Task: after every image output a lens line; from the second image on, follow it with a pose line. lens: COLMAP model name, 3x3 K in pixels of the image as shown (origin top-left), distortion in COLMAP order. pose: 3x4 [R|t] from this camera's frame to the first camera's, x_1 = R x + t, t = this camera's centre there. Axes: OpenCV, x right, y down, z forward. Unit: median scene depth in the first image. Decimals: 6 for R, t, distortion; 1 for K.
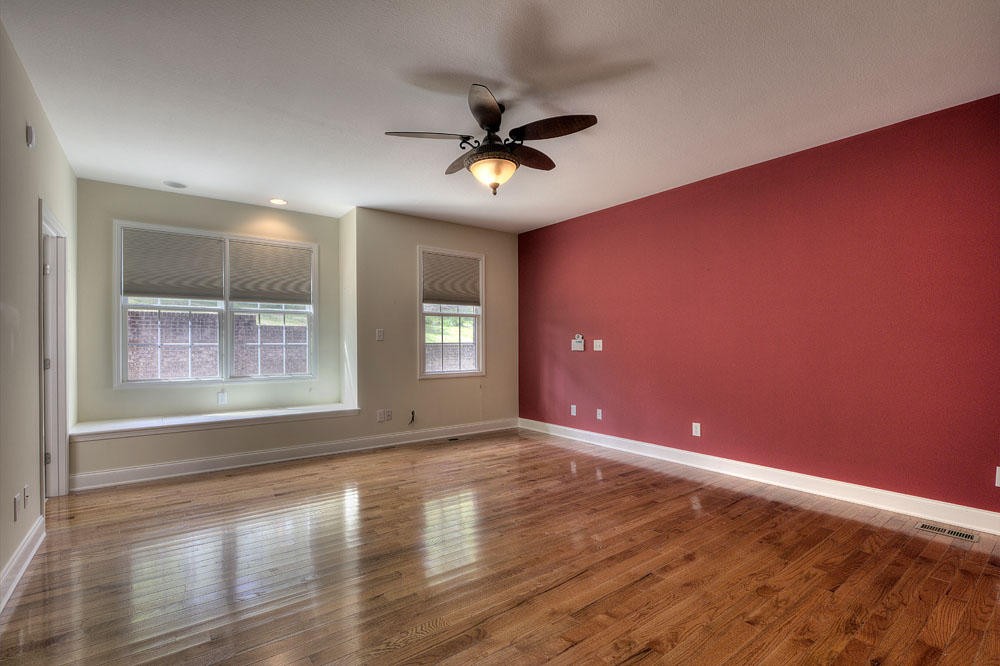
lens RADIAL K [[461.0, 0, 499.2], [0, 461.0, 340.2], [0, 0, 1]] dist [-0.018847, 0.001624]
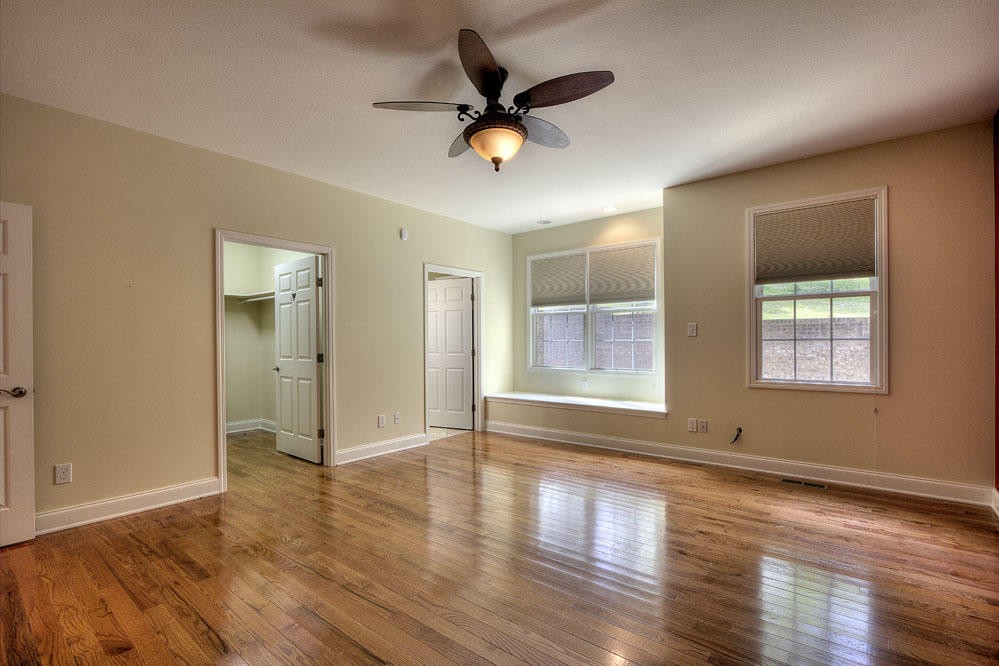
lens RADIAL K [[460.5, 0, 499.1], [0, 460.5, 337.1], [0, 0, 1]] dist [-0.018847, 0.001624]
pose [[0.239548, -0.006917, -0.970860, 0.491090], [0.012505, 0.999914, -0.004038, 0.001300], [0.970804, -0.011173, 0.239614, 0.463404]]
